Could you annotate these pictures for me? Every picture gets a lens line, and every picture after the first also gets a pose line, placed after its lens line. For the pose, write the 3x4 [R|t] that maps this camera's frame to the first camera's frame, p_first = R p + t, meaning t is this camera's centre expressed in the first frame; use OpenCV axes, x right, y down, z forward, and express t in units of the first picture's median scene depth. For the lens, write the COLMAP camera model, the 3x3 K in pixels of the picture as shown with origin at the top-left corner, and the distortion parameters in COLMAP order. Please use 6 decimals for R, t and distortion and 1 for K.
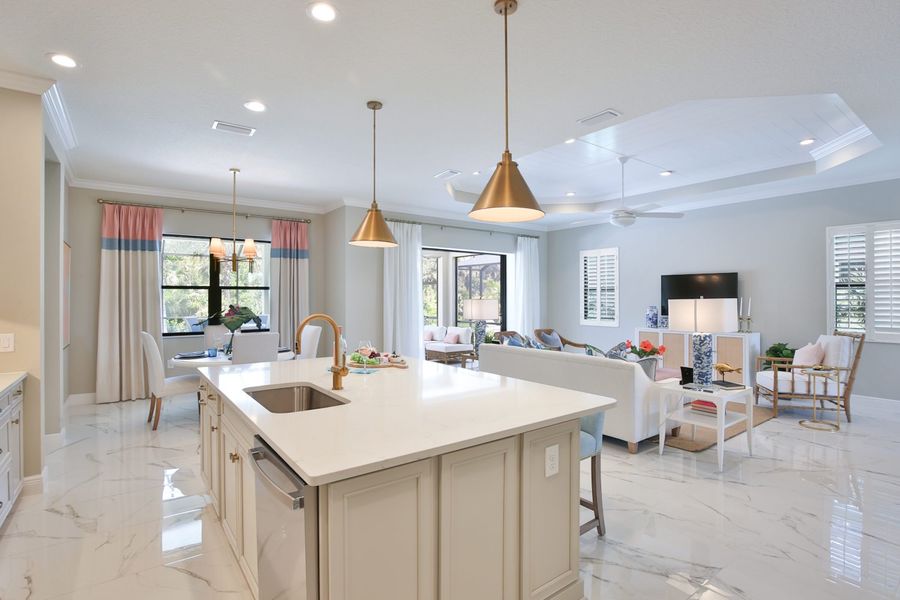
lens RADIAL K [[441.4, 0, 448.5], [0, 441.4, 296.2], [0, 0, 1]] dist [-0.021646, 0.003517]
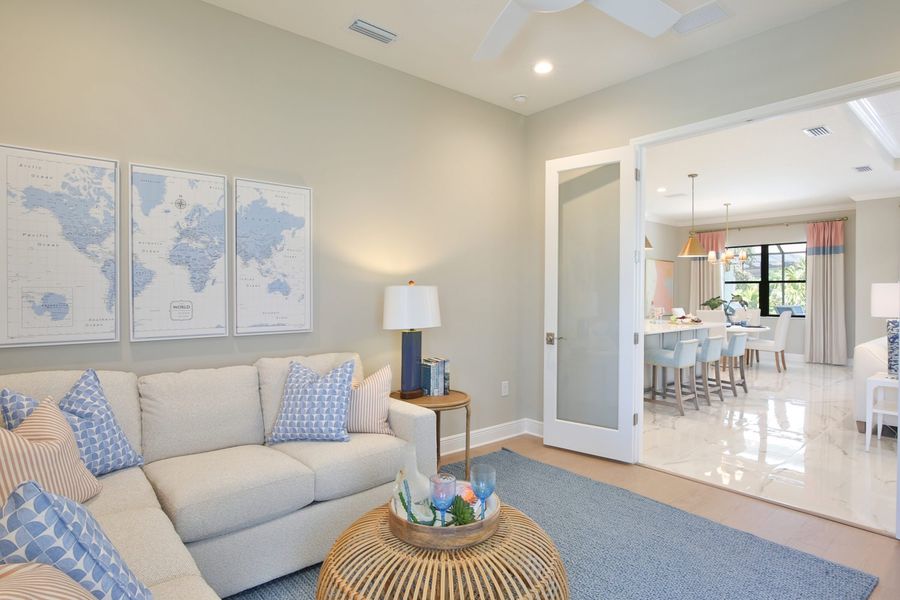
lens RADIAL K [[498.6, 0, 446.1], [0, 498.6, 299.2], [0, 0, 1]] dist [-0.002259, -0.002083]
pose [[0.077260, 0.011894, -0.996940, 1.049049], [0.003065, 0.999921, 0.012167, 0.013091], [0.997006, -0.003995, 0.077217, -0.092923]]
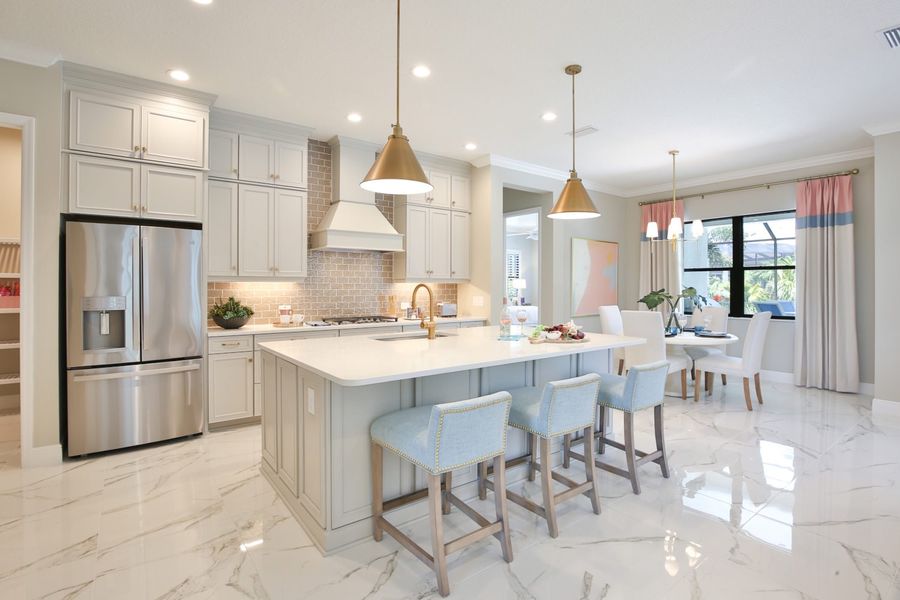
lens RADIAL K [[441.4, 0, 453.2], [0, 441.4, 287.0], [0, 0, 1]] dist [-0.021646, 0.003517]
pose [[0.021779, 0.005343, -0.999749, 0.473058], [0.002426, 0.999982, 0.005397, 0.015641], [0.999760, -0.002543, 0.021766, 0.420973]]
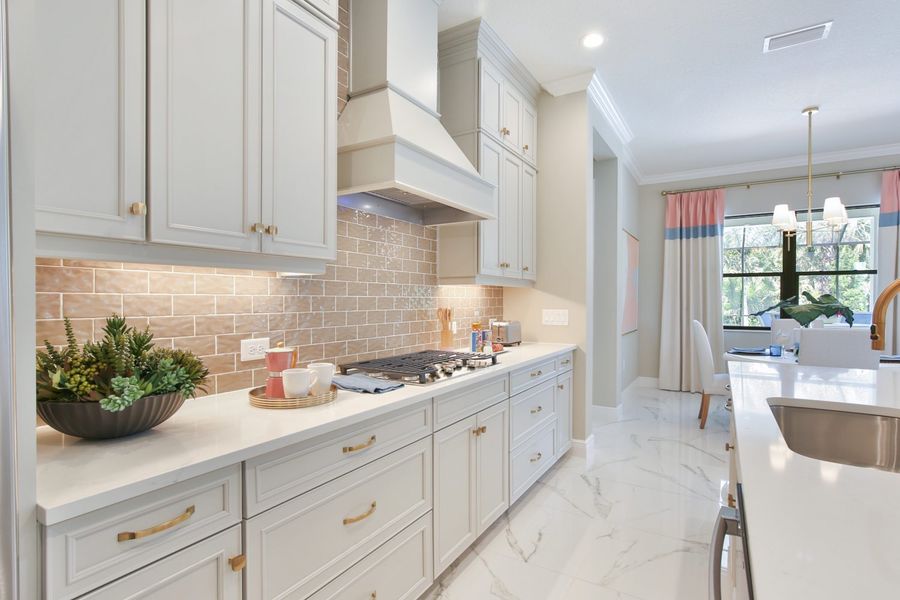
lens RADIAL K [[441.4, 0, 444.7], [0, 441.4, 303.4], [0, 0, 1]] dist [-0.021646, 0.003517]
pose [[0.370394, 0.011193, -0.928807, -0.026556], [0.002603, 0.999911, 0.013088, 0.026264], [0.928871, -0.007265, 0.370332, 0.133064]]
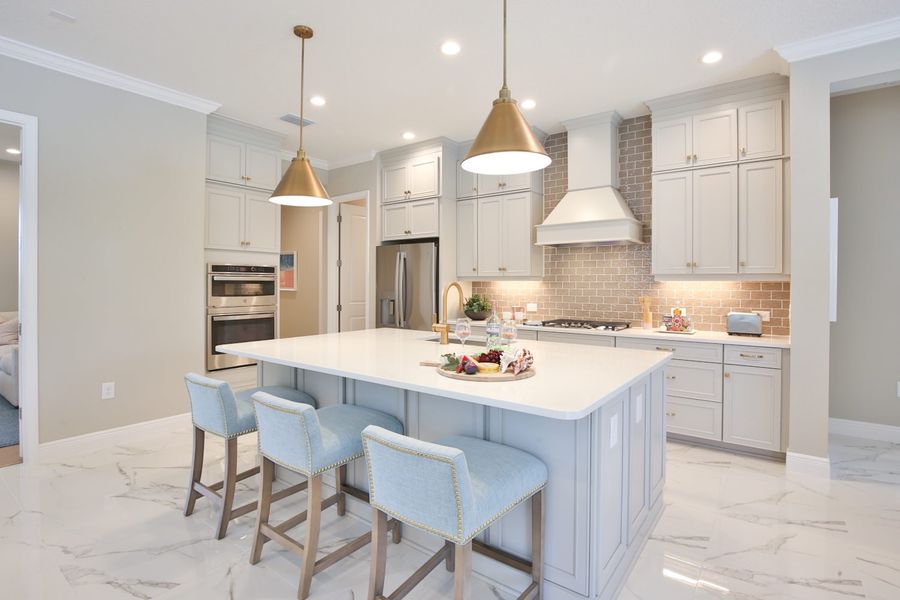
lens RADIAL K [[441.4, 0, 461.3], [0, 441.4, 286.3], [0, 0, 1]] dist [-0.021646, 0.003517]
pose [[-0.950944, 0.002211, -0.309355, 0.037289], [0.000688, 0.999987, 0.005033, 0.016177], [0.309362, 0.004573, -0.950933, 0.901304]]
